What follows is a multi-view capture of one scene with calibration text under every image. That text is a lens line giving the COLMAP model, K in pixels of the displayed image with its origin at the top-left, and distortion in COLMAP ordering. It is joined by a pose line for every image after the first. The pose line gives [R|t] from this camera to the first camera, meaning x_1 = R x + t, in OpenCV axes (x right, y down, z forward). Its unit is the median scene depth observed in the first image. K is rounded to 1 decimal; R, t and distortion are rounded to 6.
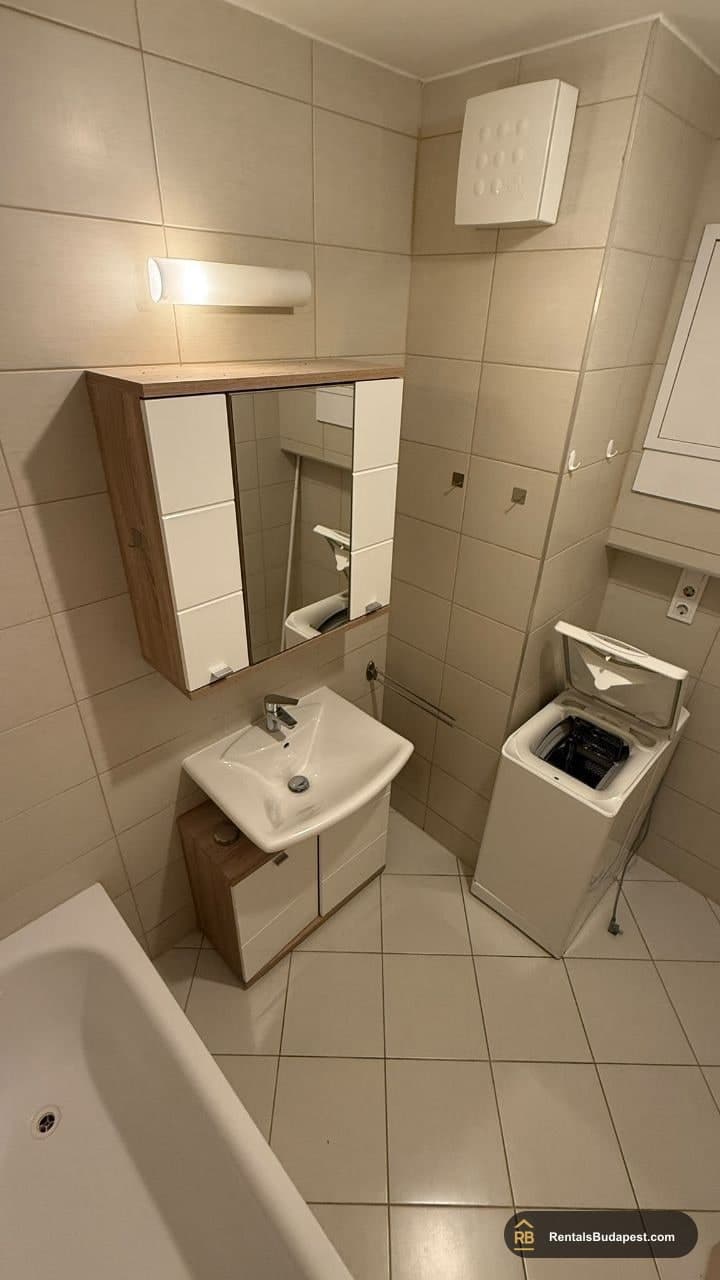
lens RADIAL K [[554.3, 0, 360.0], [0, 554.3, 640.0], [0, 0, 1]] dist [0.000767, 0.000020]
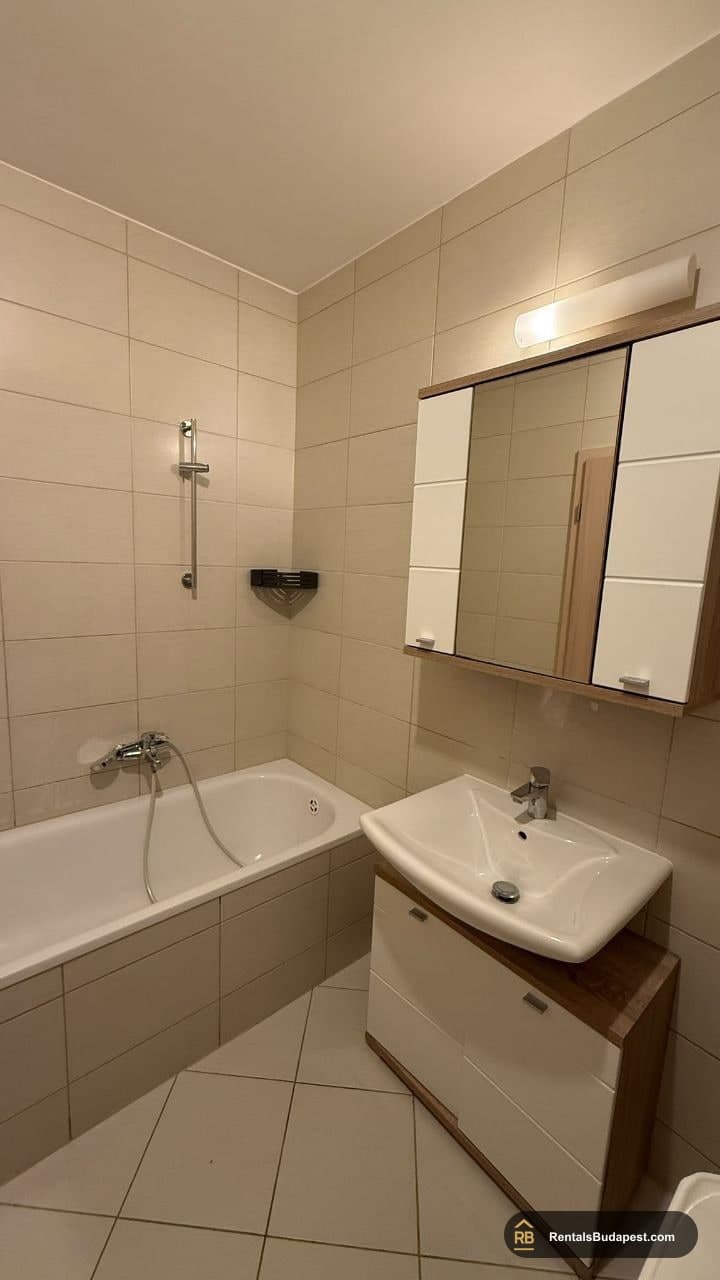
lens RADIAL K [[508.8, 0, 360.0], [0, 508.8, 640.0], [0, 0, 1]] dist [0.000854, 0.000042]
pose [[-0.057492, 0.120953, -0.990992, 0.606266], [-0.556487, 0.820240, 0.132396, -0.003039], [0.828865, 0.559086, 0.020151, 0.706268]]
